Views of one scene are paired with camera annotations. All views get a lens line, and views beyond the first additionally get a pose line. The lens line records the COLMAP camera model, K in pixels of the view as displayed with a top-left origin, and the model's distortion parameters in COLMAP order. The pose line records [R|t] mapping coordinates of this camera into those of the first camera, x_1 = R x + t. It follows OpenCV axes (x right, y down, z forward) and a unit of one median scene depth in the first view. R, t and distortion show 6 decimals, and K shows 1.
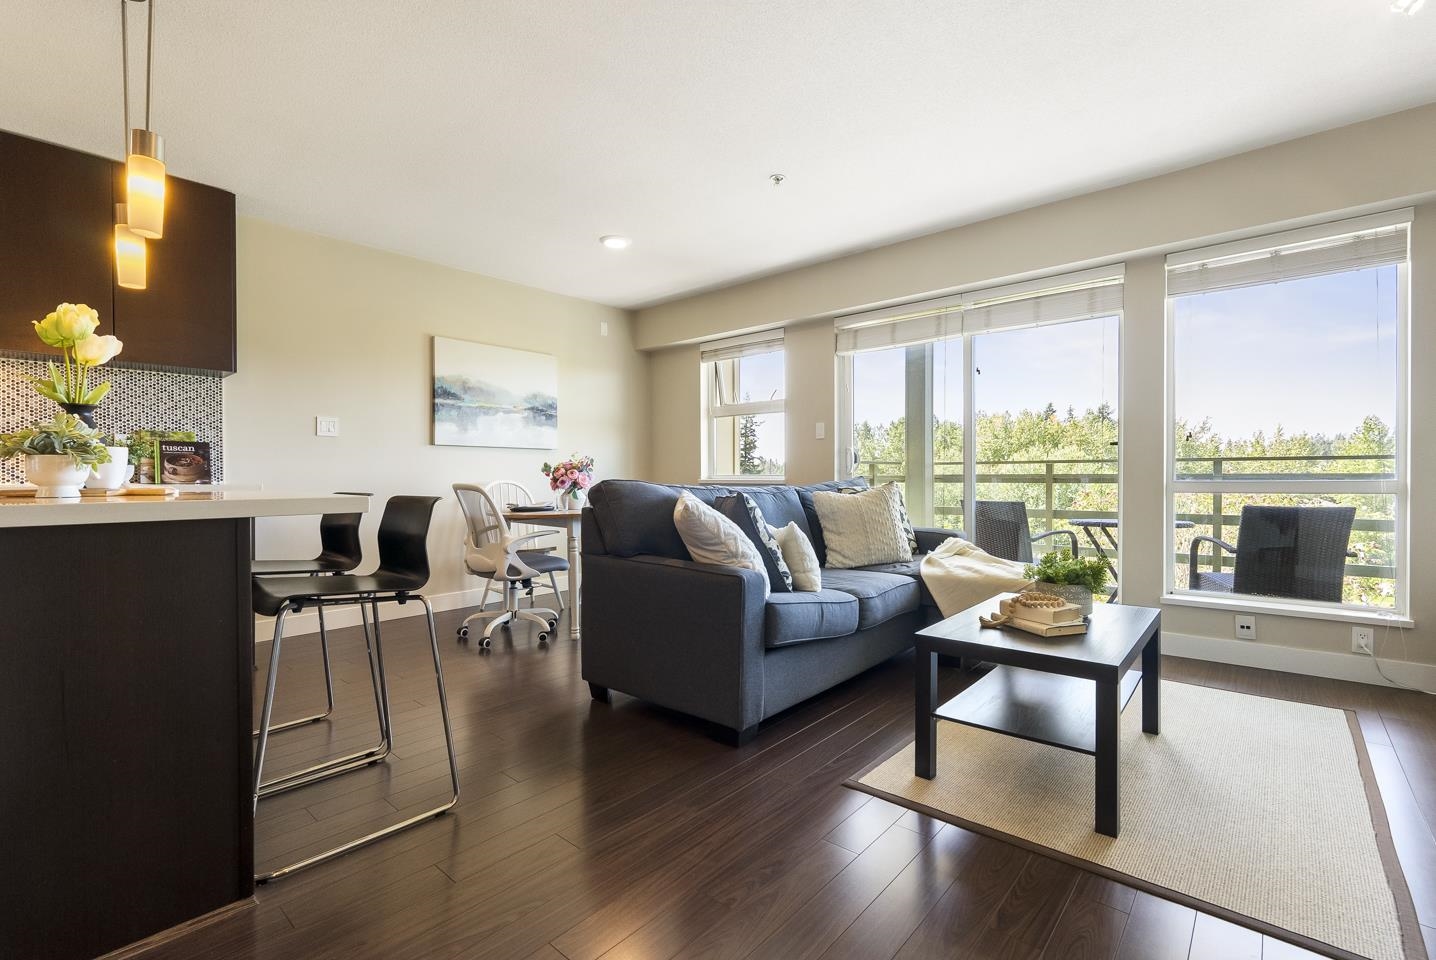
lens RADIAL K [[650.7, 0, 718.0], [0, 650.7, 480.0], [0, 0, 1]] dist [-0.001283, -0.000068]
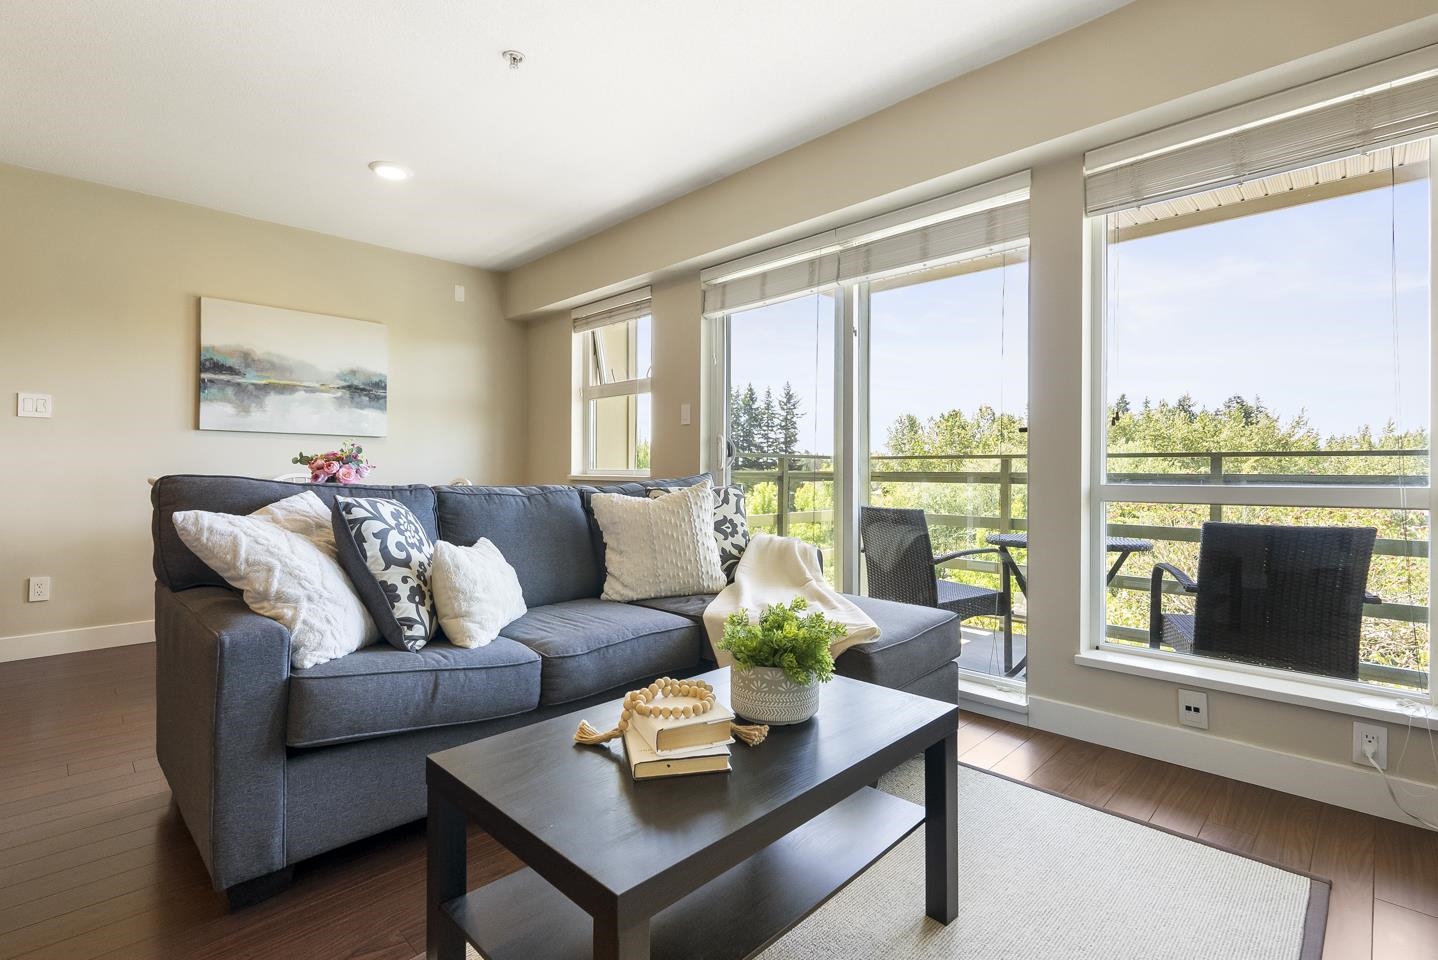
lens RADIAL K [[678.3, 0, 715.6], [0, 678.3, 470.9], [0, 0, 1]] dist [-0.002320, -0.000035]
pose [[0.997005, 0.009143, -0.076793, 0.275449], [-0.009590, 0.999939, -0.005451, -0.003888], [0.076738, 0.006172, 0.997032, 0.202414]]
